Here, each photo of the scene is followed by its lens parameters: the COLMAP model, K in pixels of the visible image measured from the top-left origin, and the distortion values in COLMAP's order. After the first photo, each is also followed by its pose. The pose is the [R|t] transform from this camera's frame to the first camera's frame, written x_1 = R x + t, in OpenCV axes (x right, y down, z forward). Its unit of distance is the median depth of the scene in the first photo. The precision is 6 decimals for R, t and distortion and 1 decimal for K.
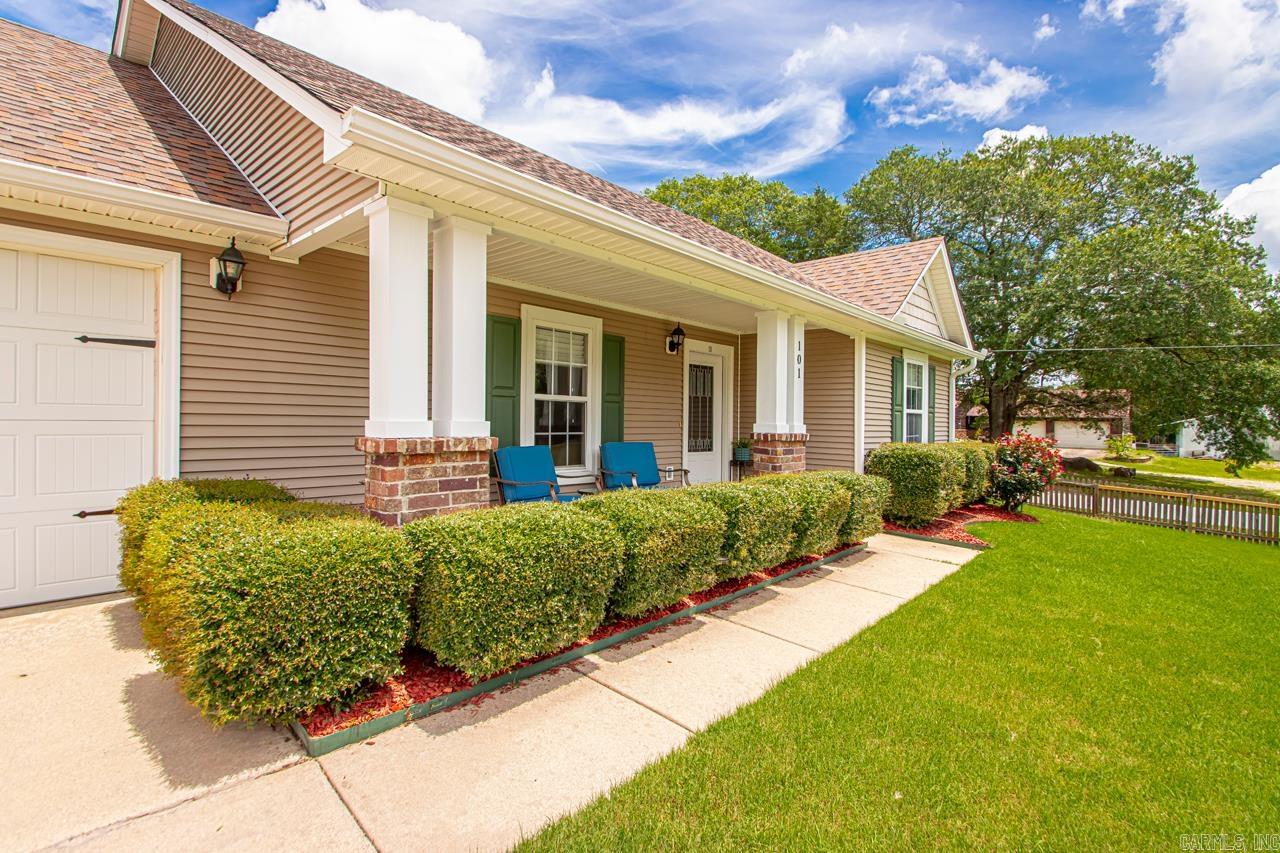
lens RADIAL K [[607.4, 0, 639.9], [0, 607.4, 422.9], [0, 0, 1]] dist [-0.000001, -0.000017]
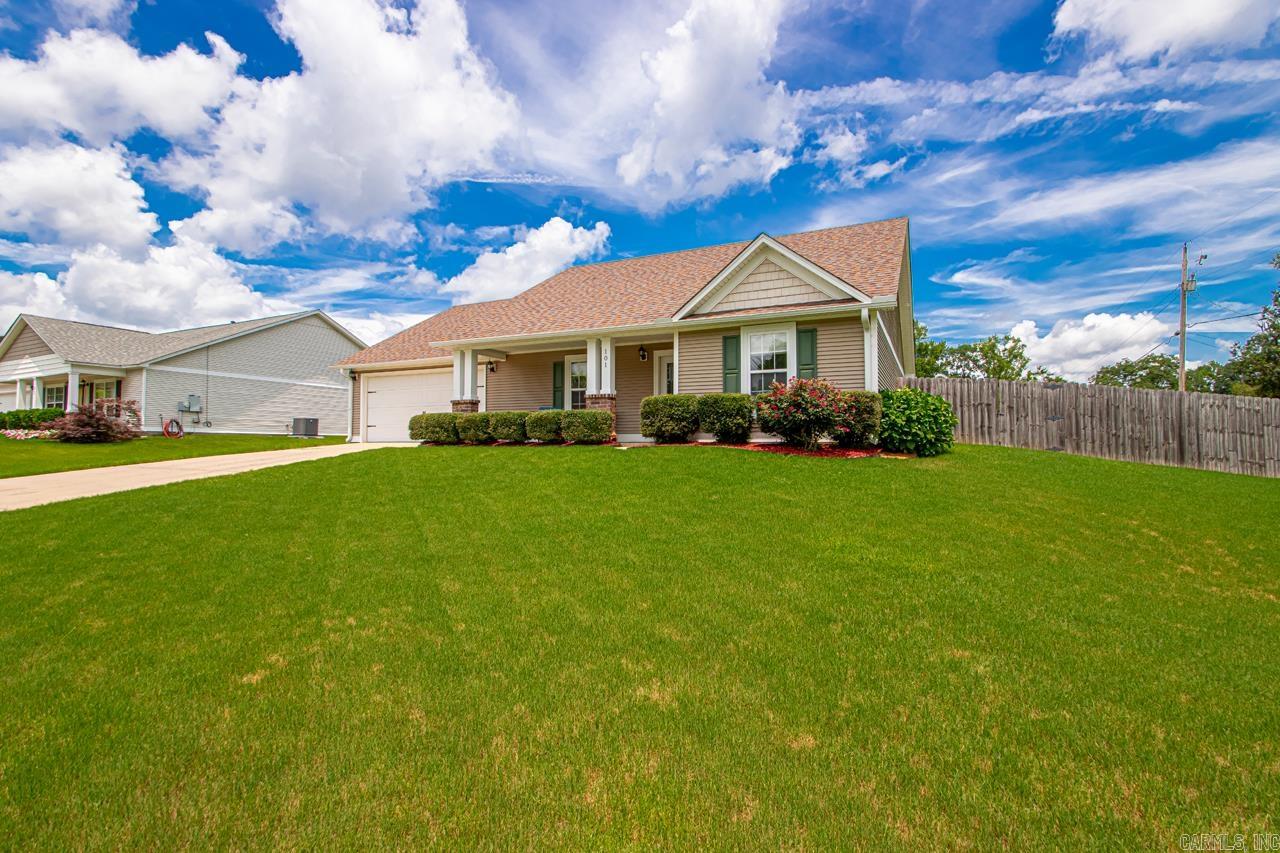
lens RADIAL K [[607.4, 0, 640.1], [0, 607.4, 427.5], [0, 0, 1]] dist [-0.000001, -0.000017]
pose [[0.283088, -0.048117, -0.957886, 2.296060], [-0.001030, 0.998725, -0.050473, 0.238294], [0.959093, 0.015275, 0.282678, 0.544417]]
